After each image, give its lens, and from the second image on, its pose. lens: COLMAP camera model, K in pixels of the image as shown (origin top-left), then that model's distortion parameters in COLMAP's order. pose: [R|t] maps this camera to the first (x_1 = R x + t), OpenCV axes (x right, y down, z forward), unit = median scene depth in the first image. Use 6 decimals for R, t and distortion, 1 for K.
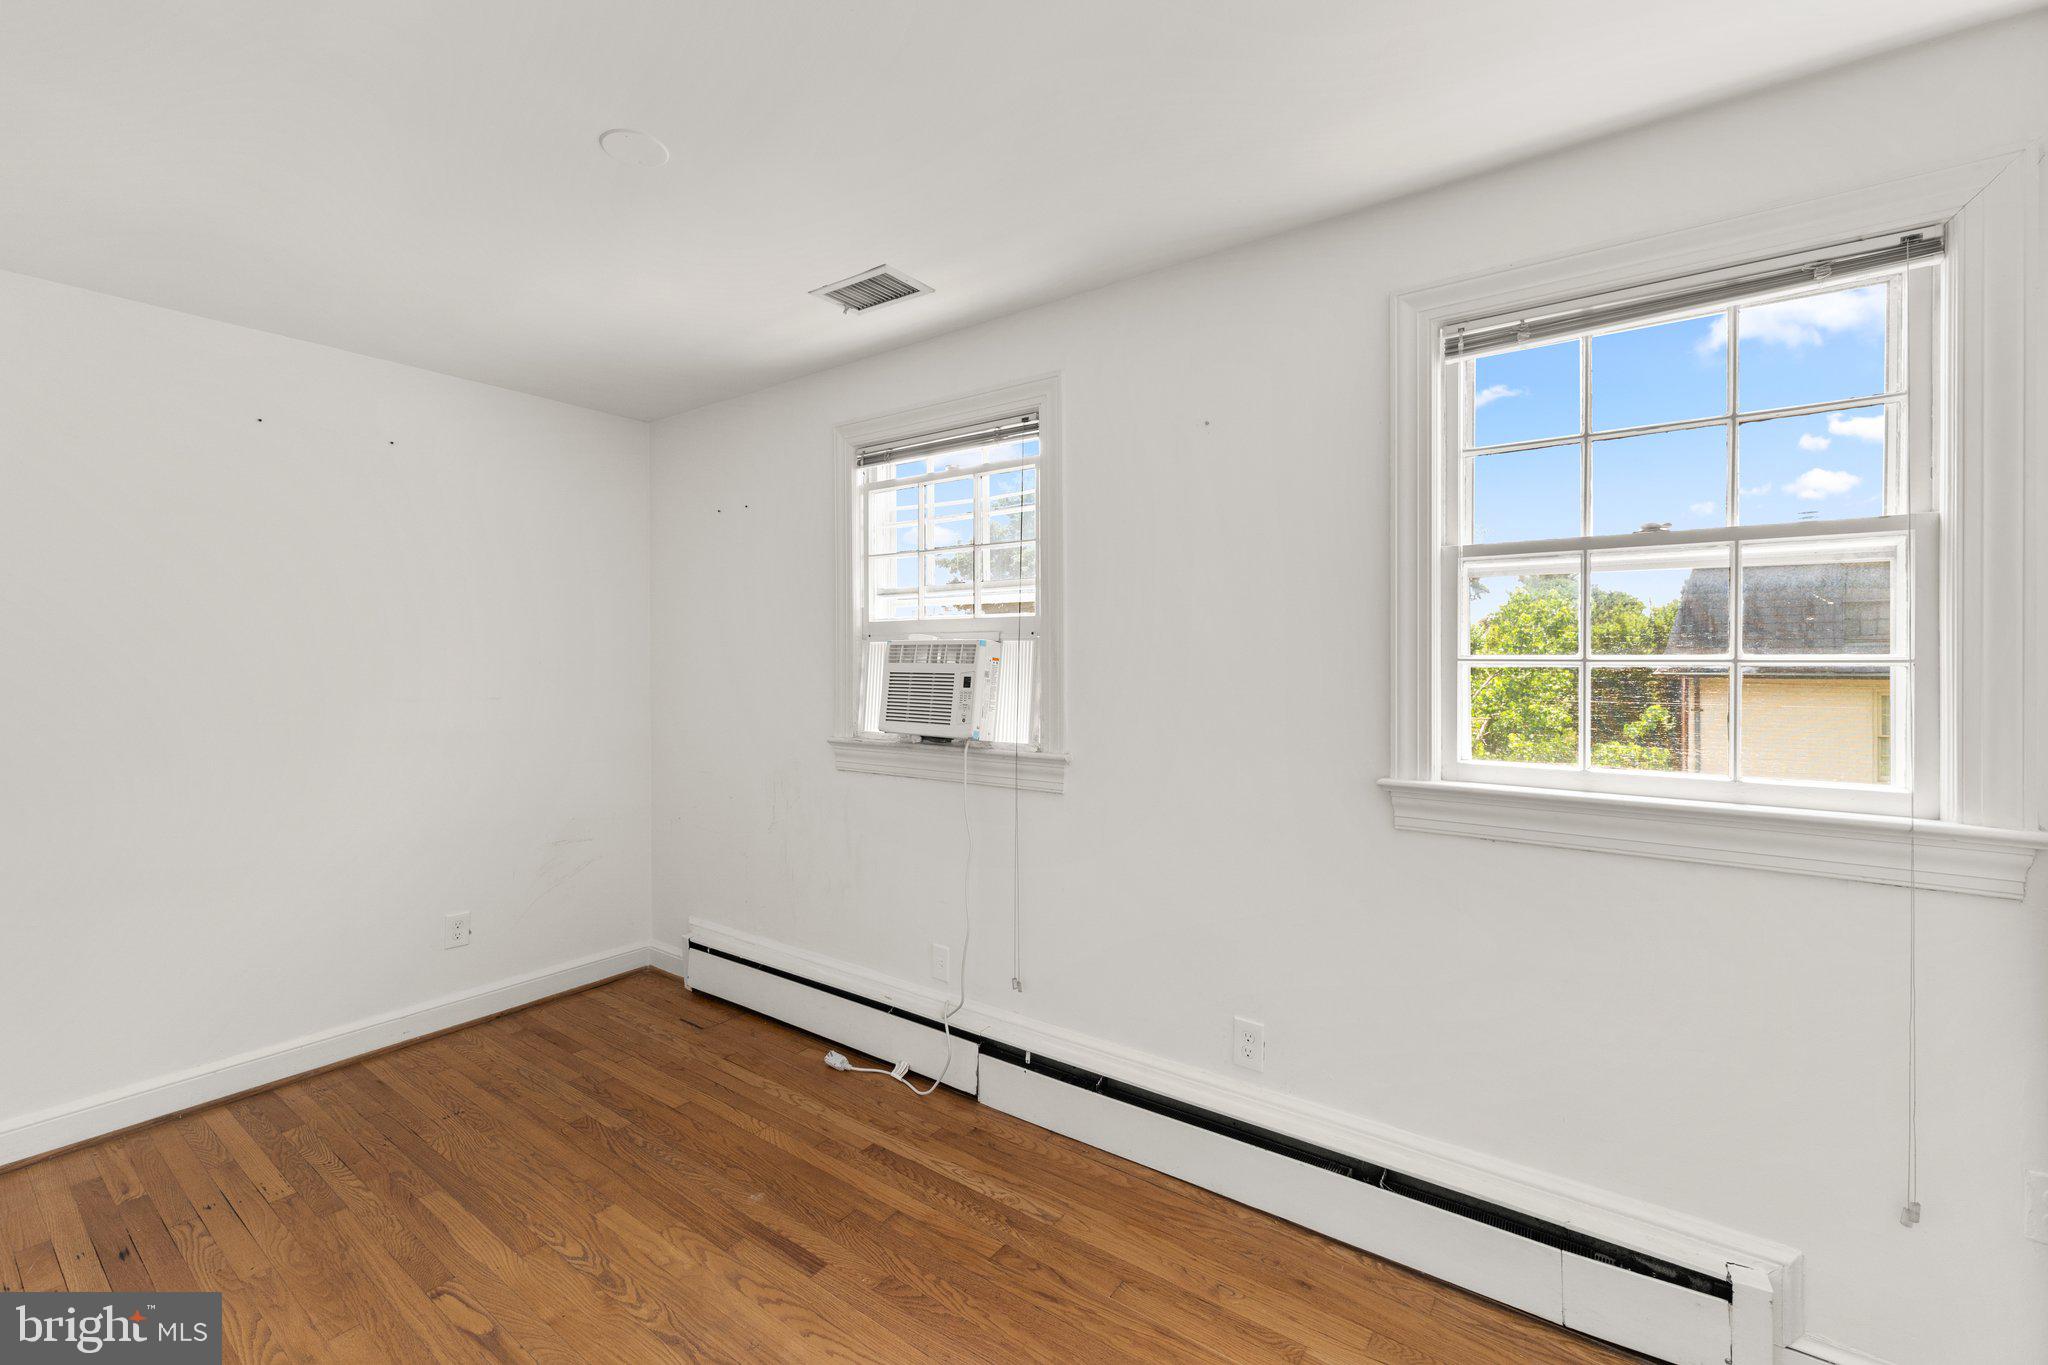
lens RADIAL K [[861.4, 0, 1039.8], [0, 861.4, 686.2], [0, 0, 1]] dist [0.006872, -0.001331]
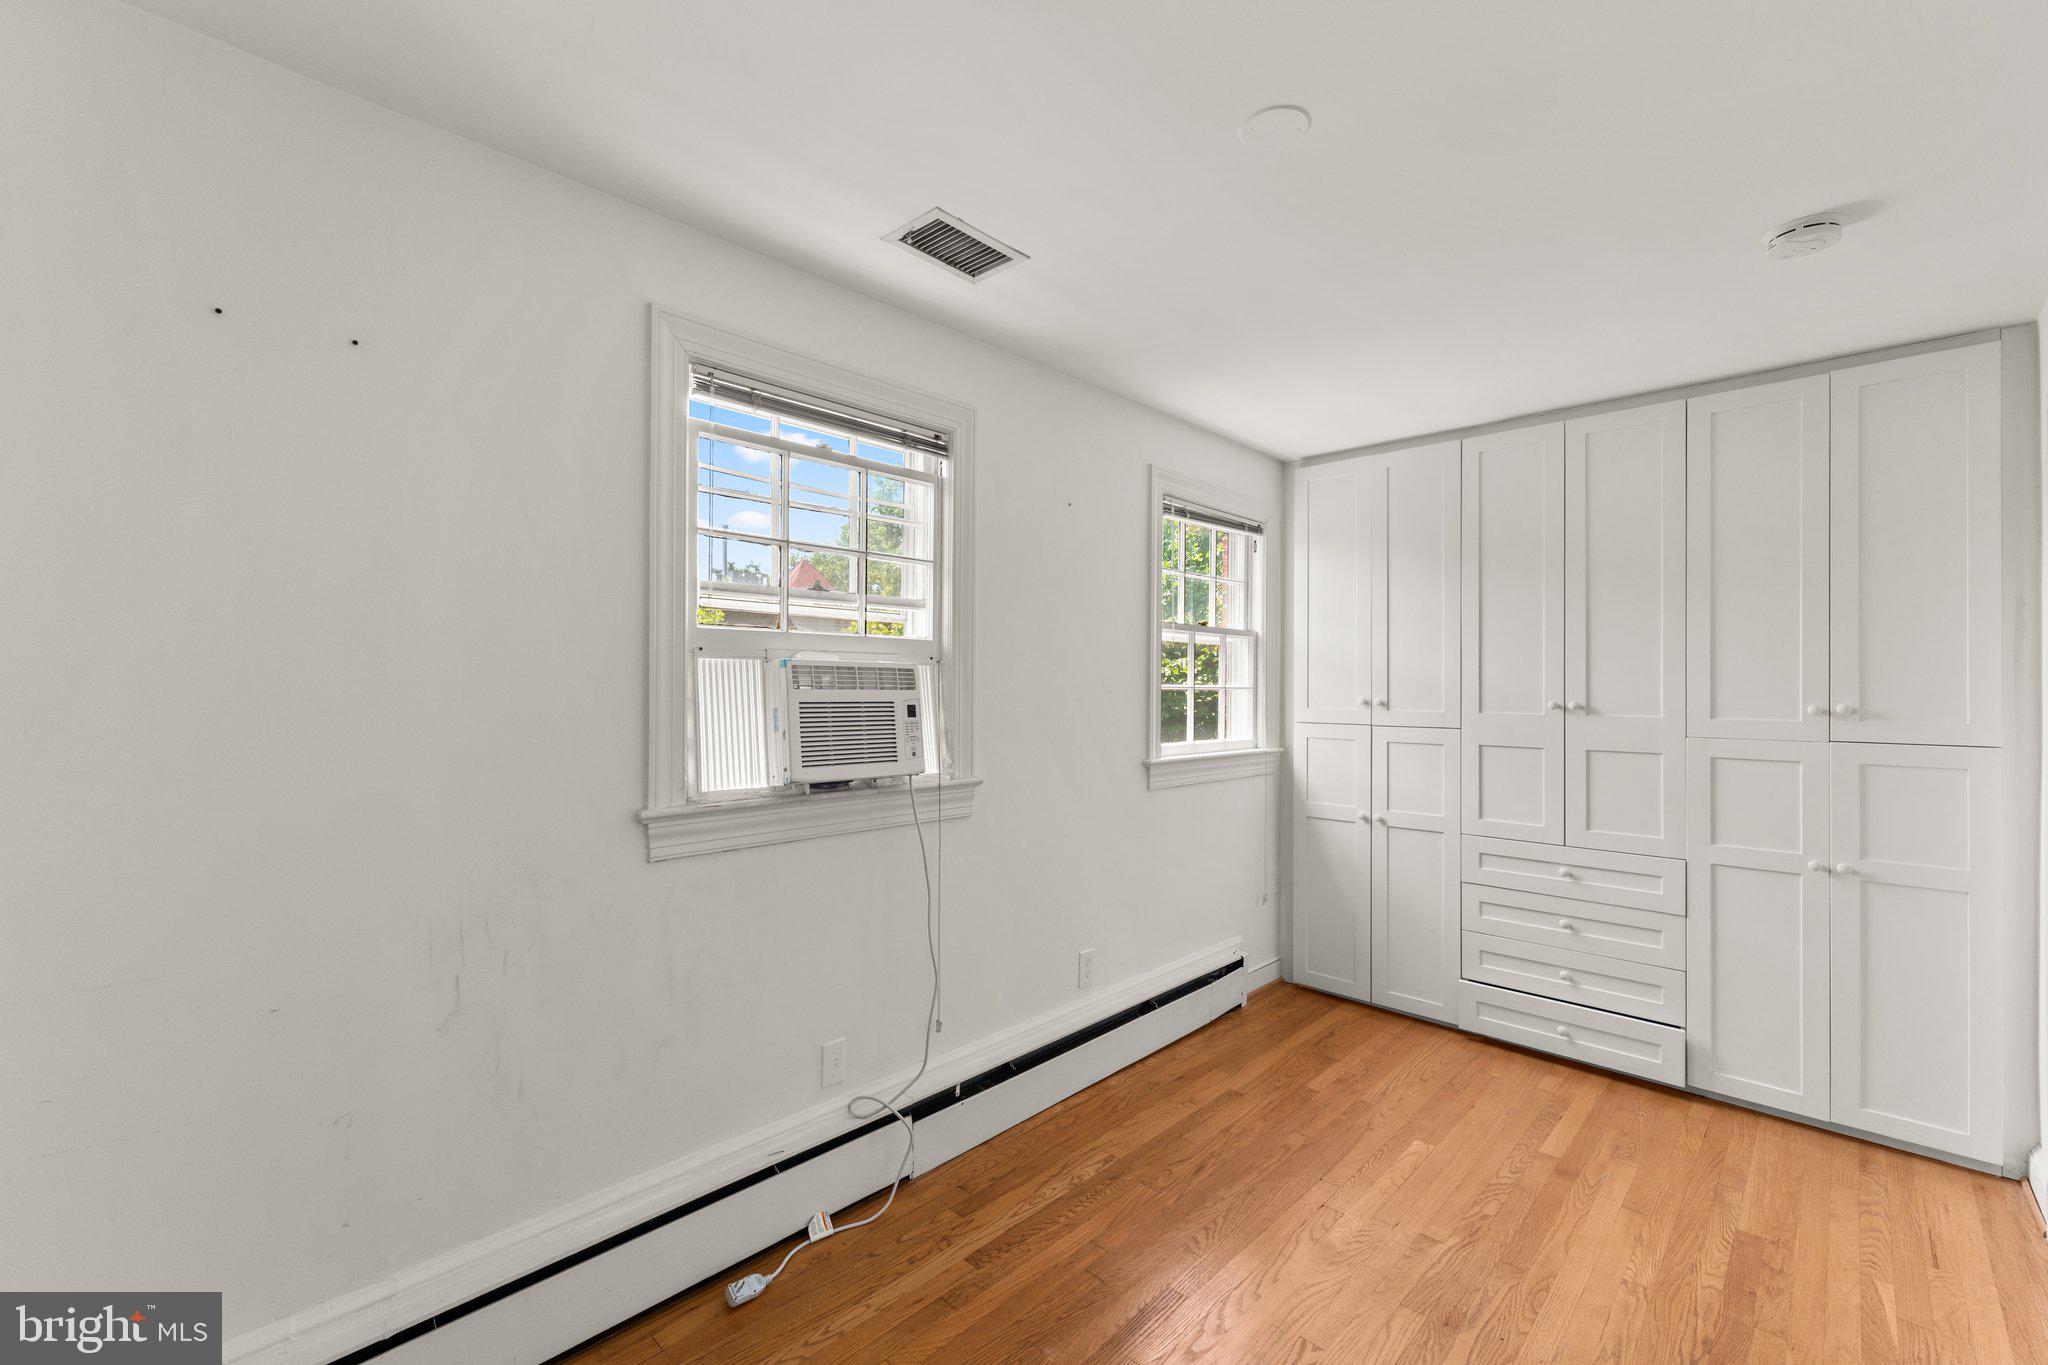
lens RADIAL K [[861.4, 0, 1027.7], [0, 861.4, 693.5], [0, 0, 1]] dist [0.006872, -0.001331]
pose [[0.142648, -0.014861, 0.989662, -0.964414], [0.015668, 0.999796, 0.012755, -0.033264], [-0.989650, 0.013687, 0.142851, 0.769665]]
